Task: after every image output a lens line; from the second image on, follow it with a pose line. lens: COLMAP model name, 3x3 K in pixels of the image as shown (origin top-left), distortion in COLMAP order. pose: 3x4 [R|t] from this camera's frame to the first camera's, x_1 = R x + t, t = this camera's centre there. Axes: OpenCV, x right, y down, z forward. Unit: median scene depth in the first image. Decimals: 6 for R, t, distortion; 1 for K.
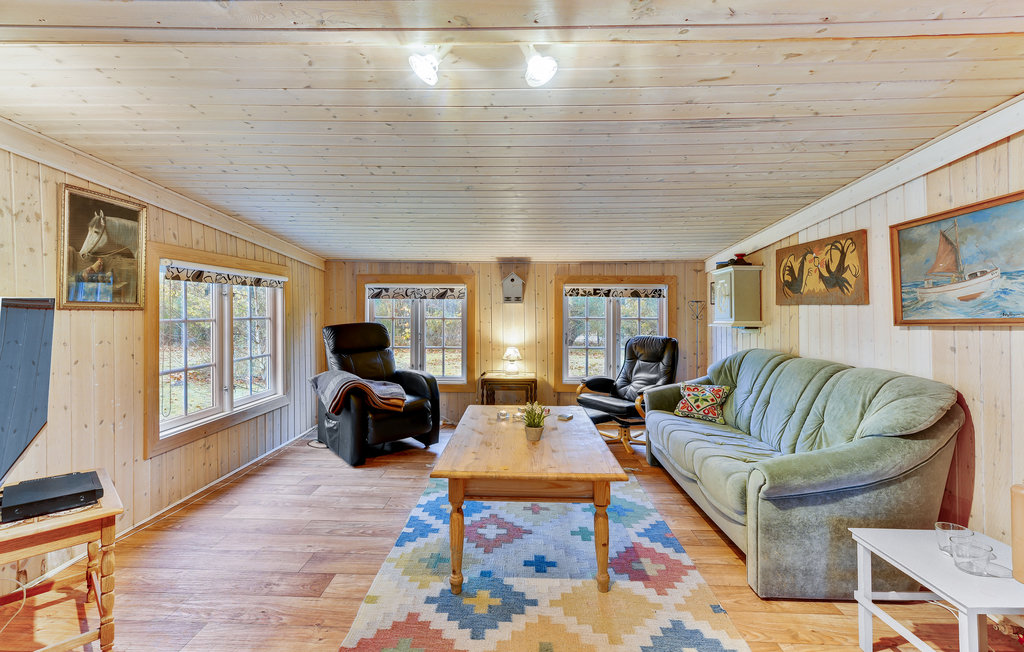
lens RADIAL K [[501.9, 0, 510.6], [0, 501.9, 321.2], [0, 0, 1]] dist [0.000998, -0.000023]
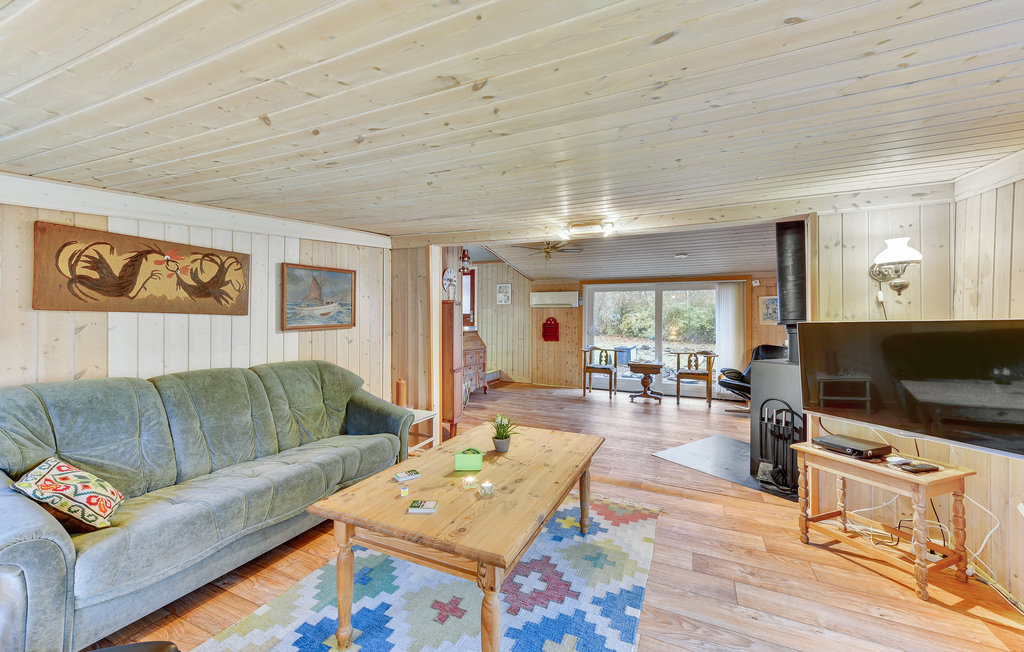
lens RADIAL K [[415.2, 0, 506.8], [0, 415.2, 318.5], [0, 0, 1]] dist [-0.000689, -0.000004]
pose [[-0.923138, -0.006143, 0.384420, -0.264550], [-0.001250, 0.999915, 0.012976, -0.038257], [-0.384467, 0.011498, -0.923067, 1.633614]]
